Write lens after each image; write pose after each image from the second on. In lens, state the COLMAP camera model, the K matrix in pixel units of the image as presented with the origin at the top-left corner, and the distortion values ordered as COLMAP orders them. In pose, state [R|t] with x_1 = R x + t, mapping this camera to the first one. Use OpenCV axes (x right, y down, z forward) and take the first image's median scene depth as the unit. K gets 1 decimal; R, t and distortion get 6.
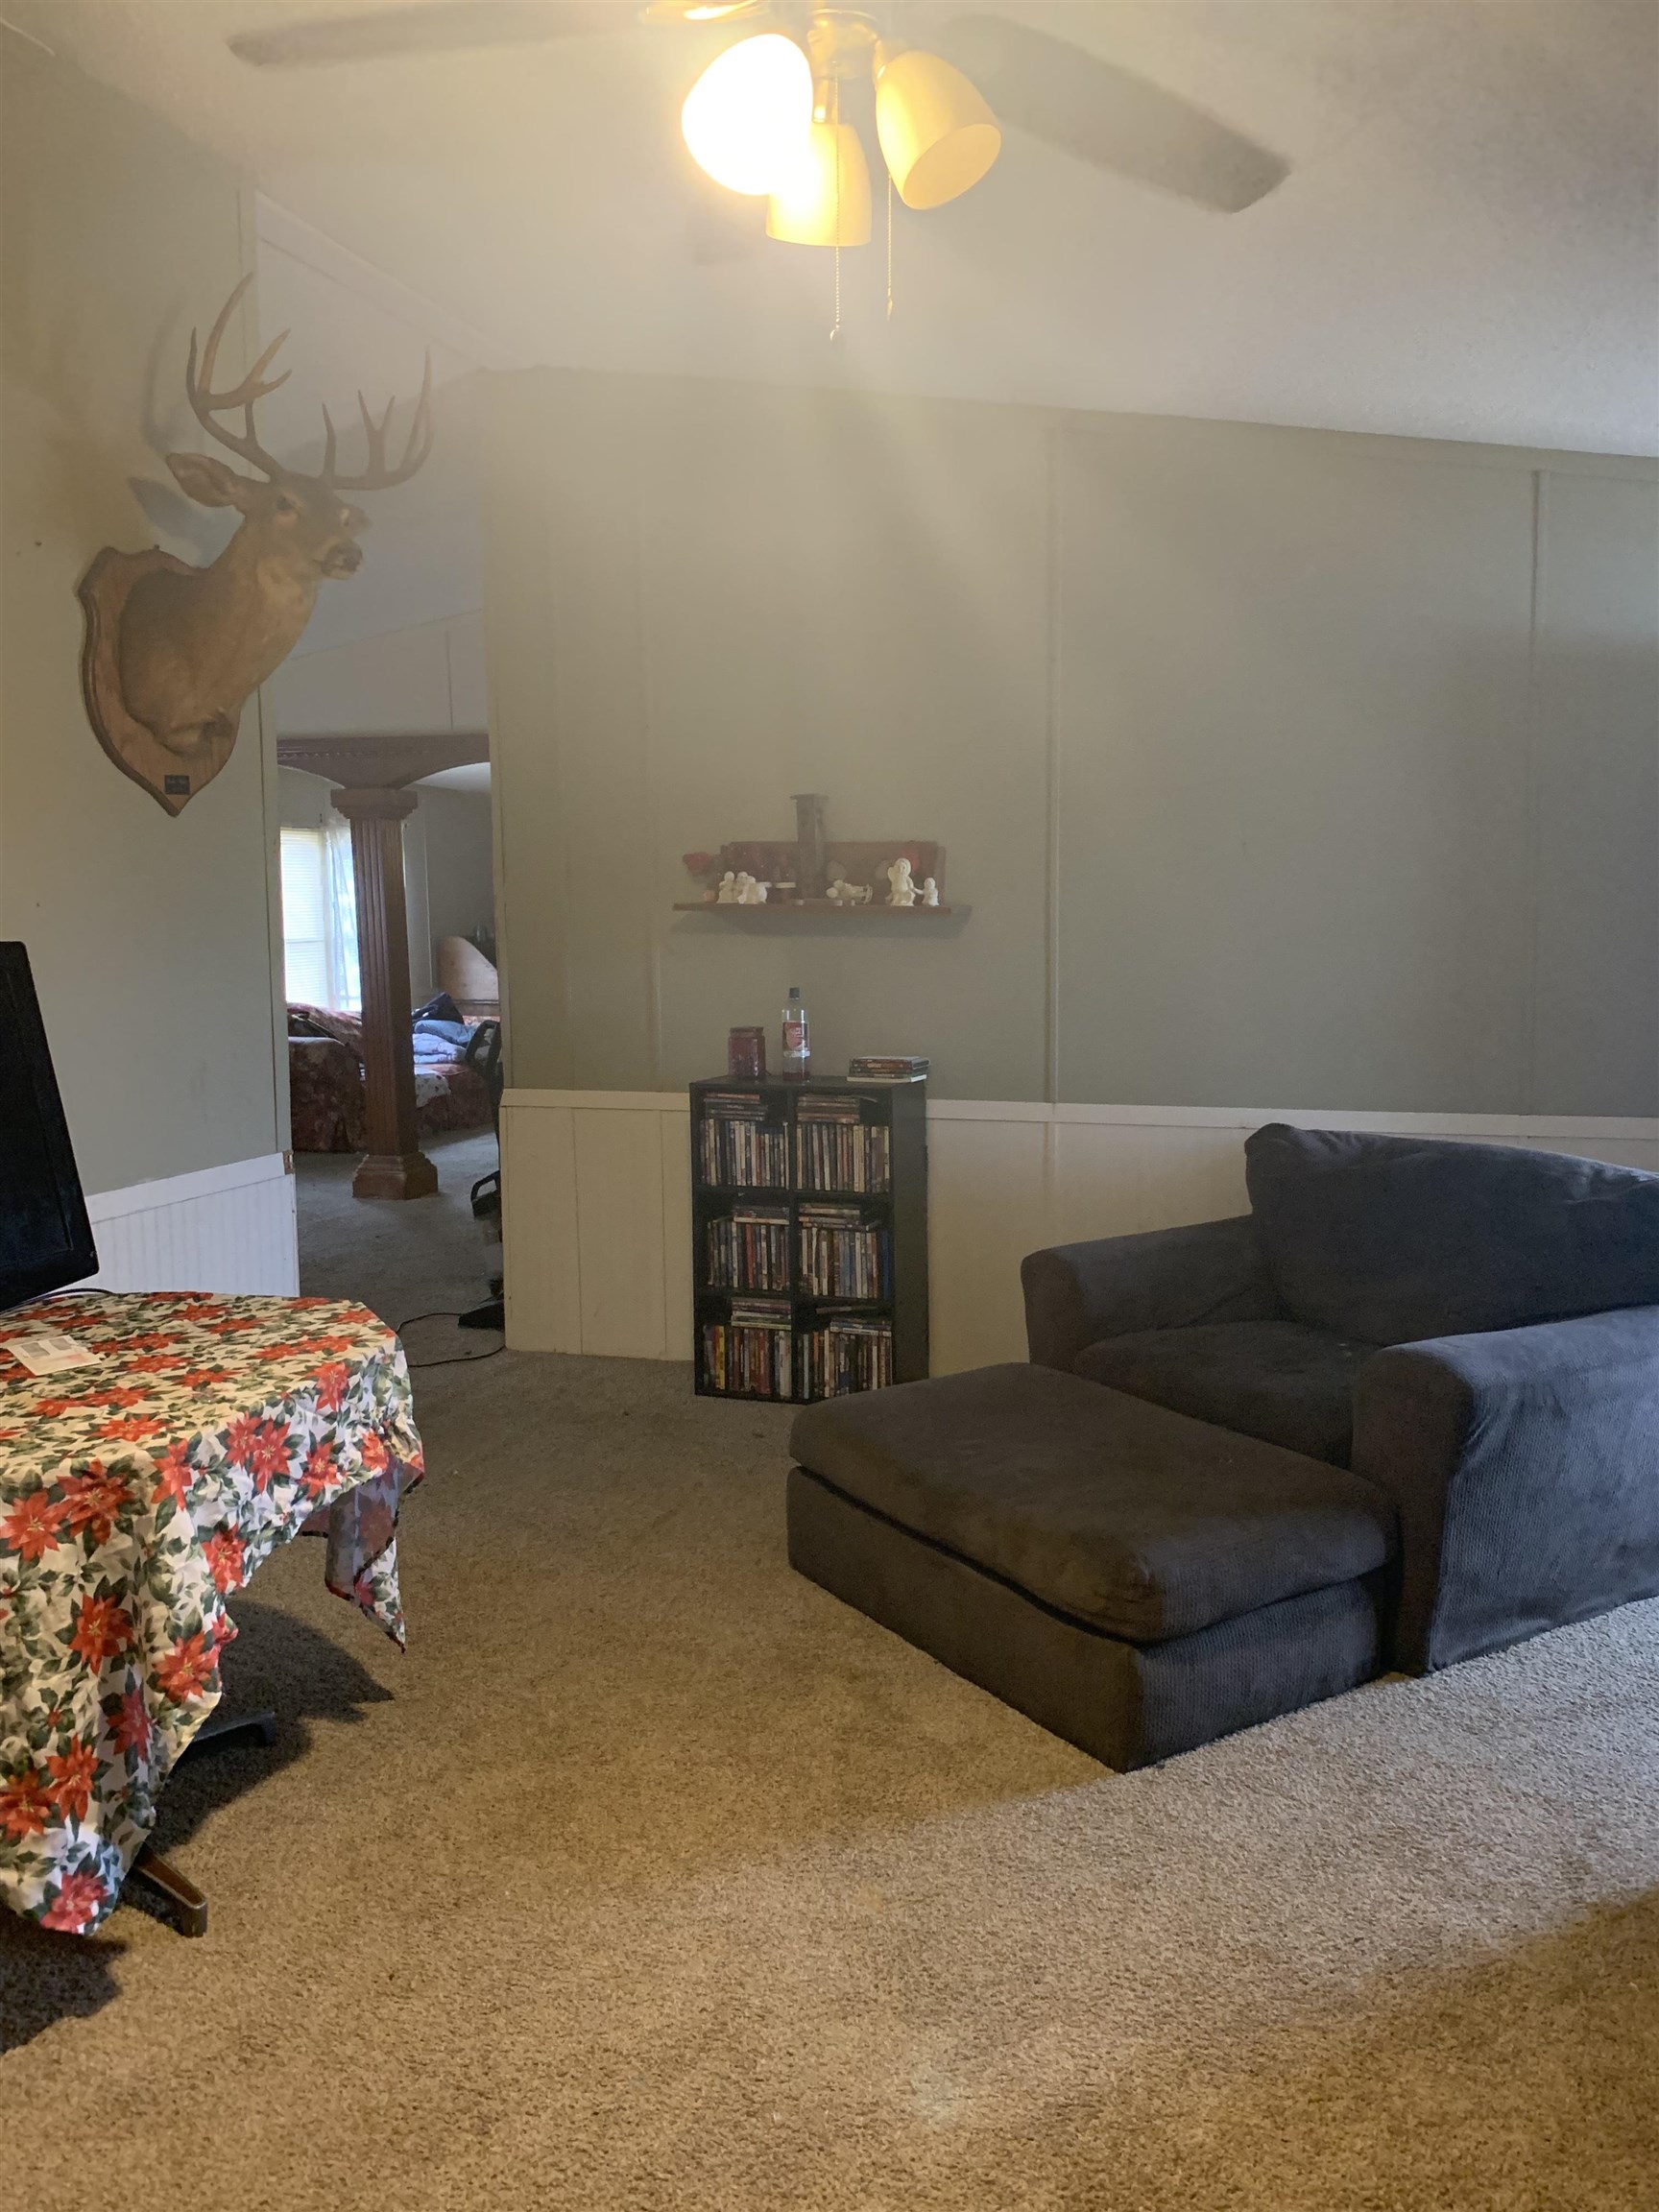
lens RADIAL K [[1684.7, 0, 834.5], [0, 1684.7, 1102.8], [0, 0, 1]] dist [0.048428, -0.029842]
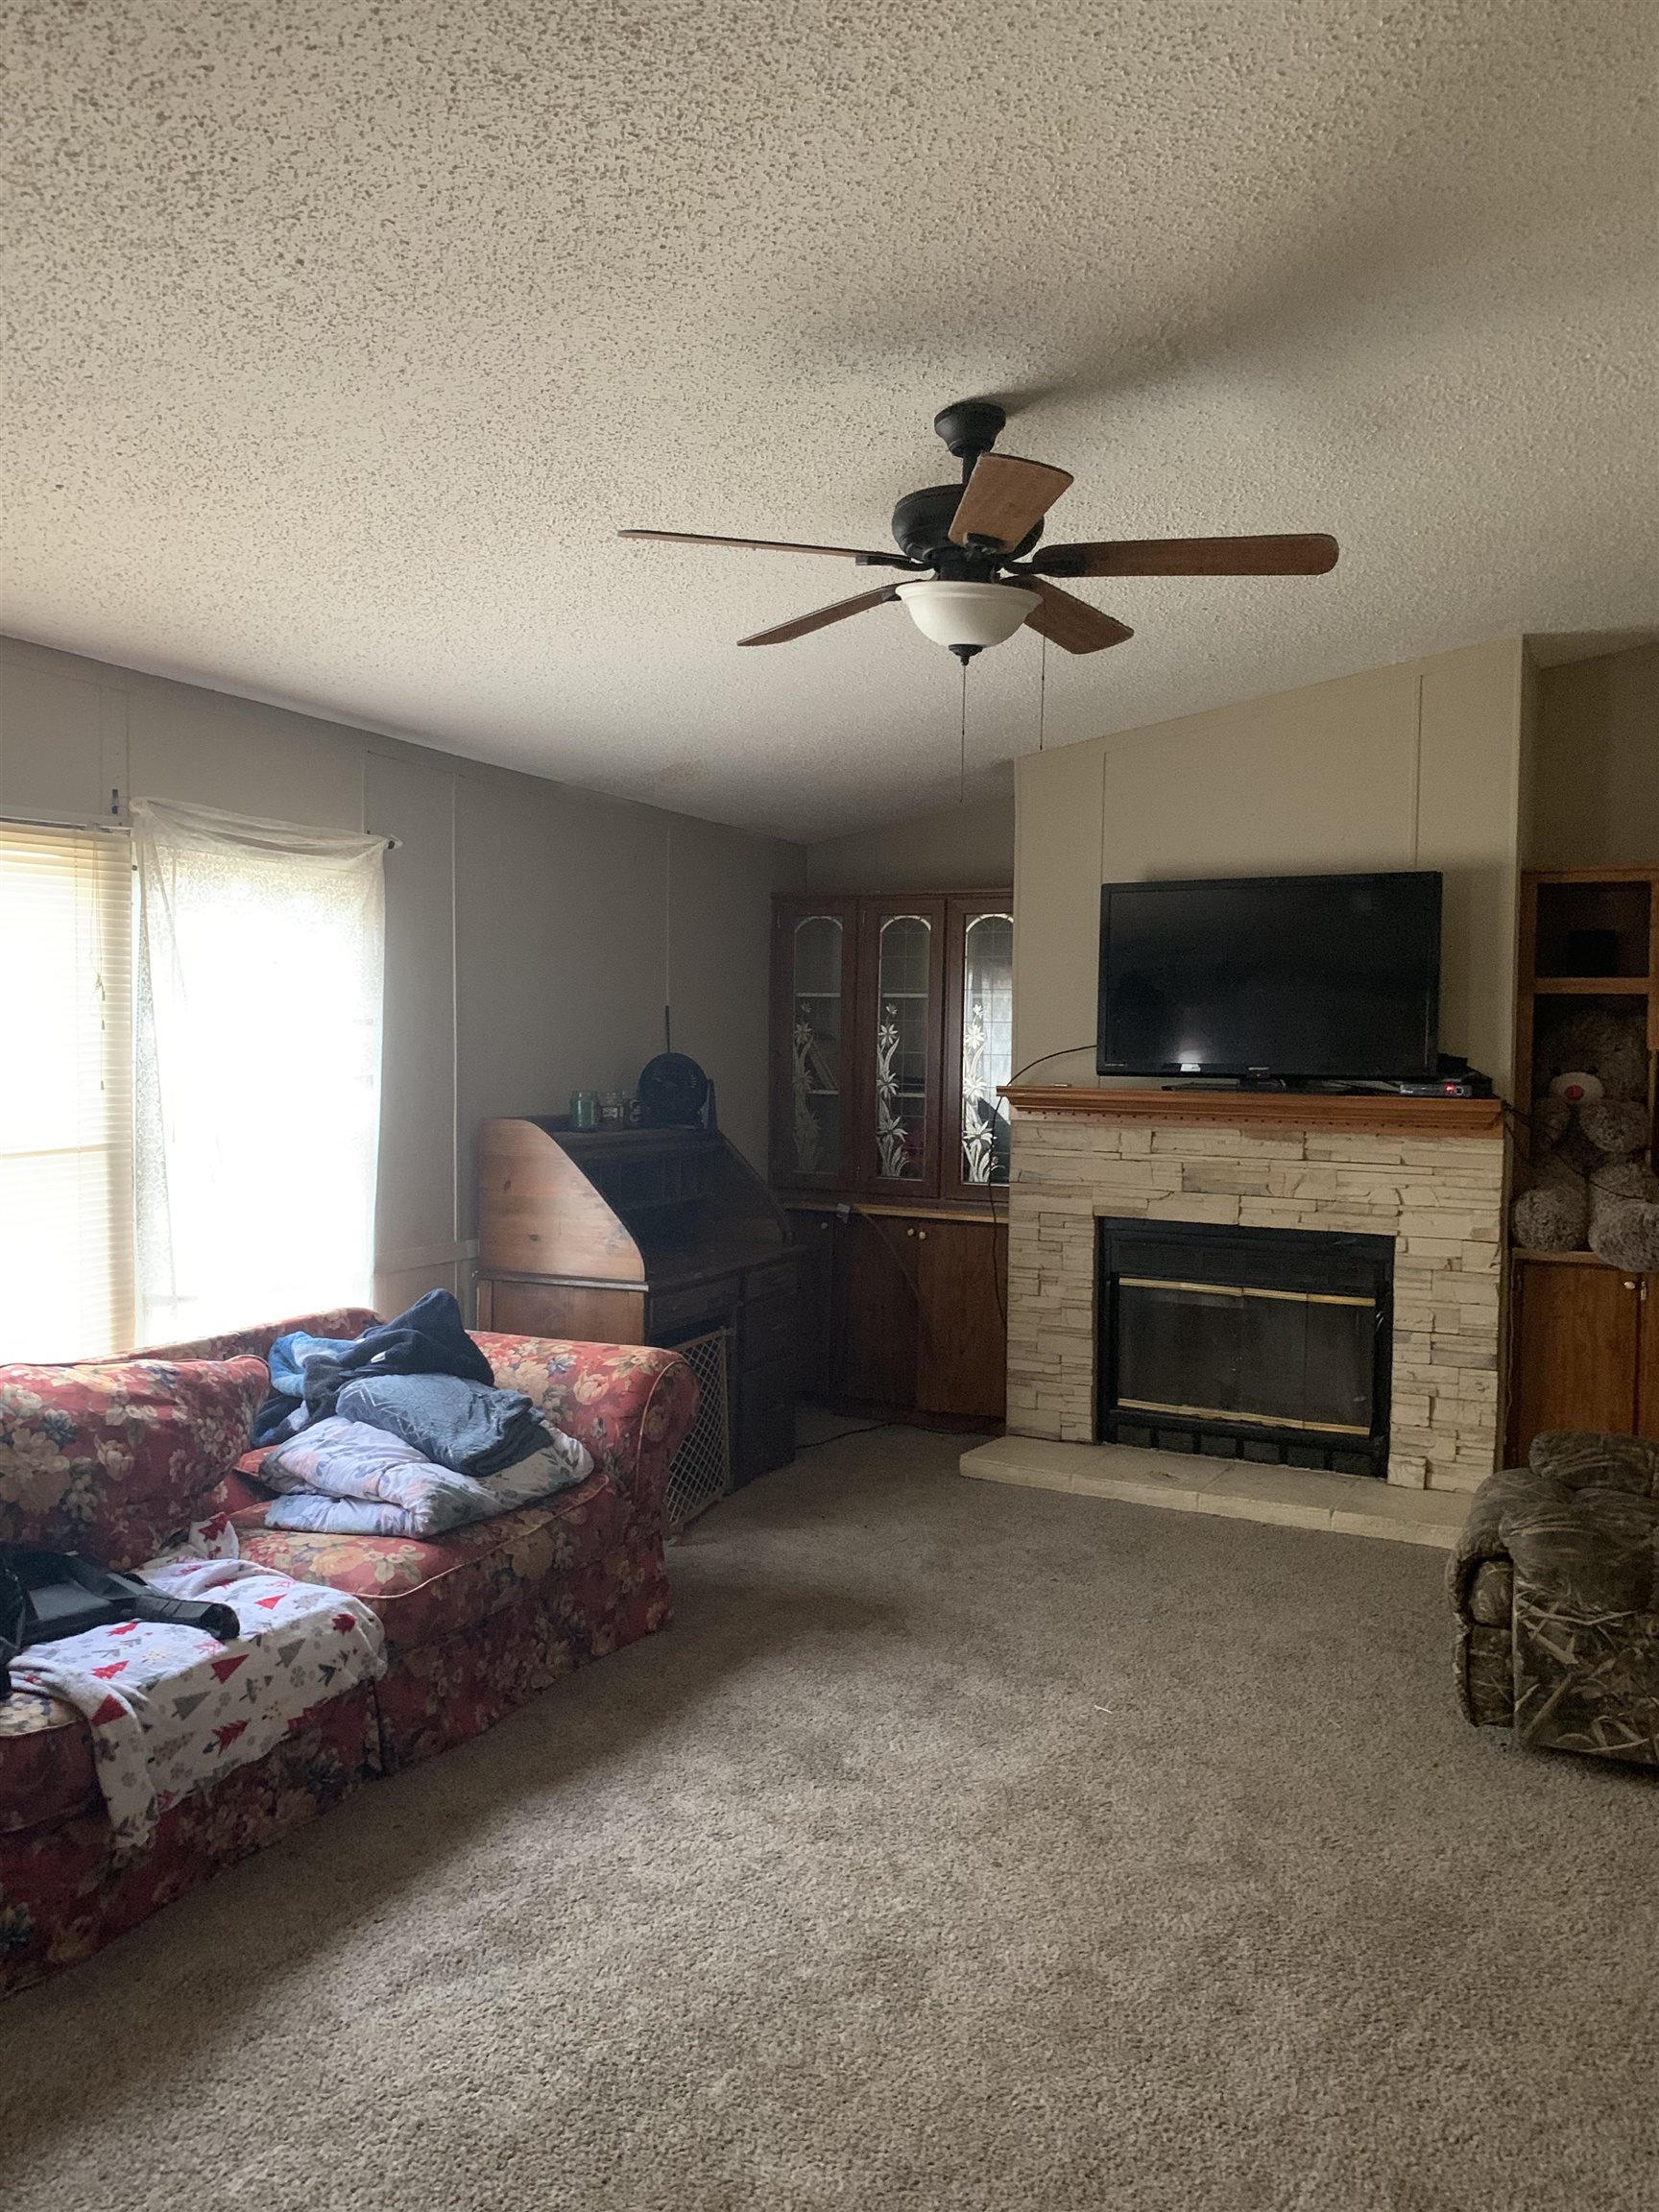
lens RADIAL K [[1684.7, 0, 845.9], [0, 1684.7, 1087.5], [0, 0, 1]] dist [0.048428, -0.029842]
pose [[0.991983, 0.023031, -0.124255, -0.106444], [-0.032327, 0.996784, -0.073320, -0.089400], [0.122167, 0.076749, 0.989538, 0.683536]]
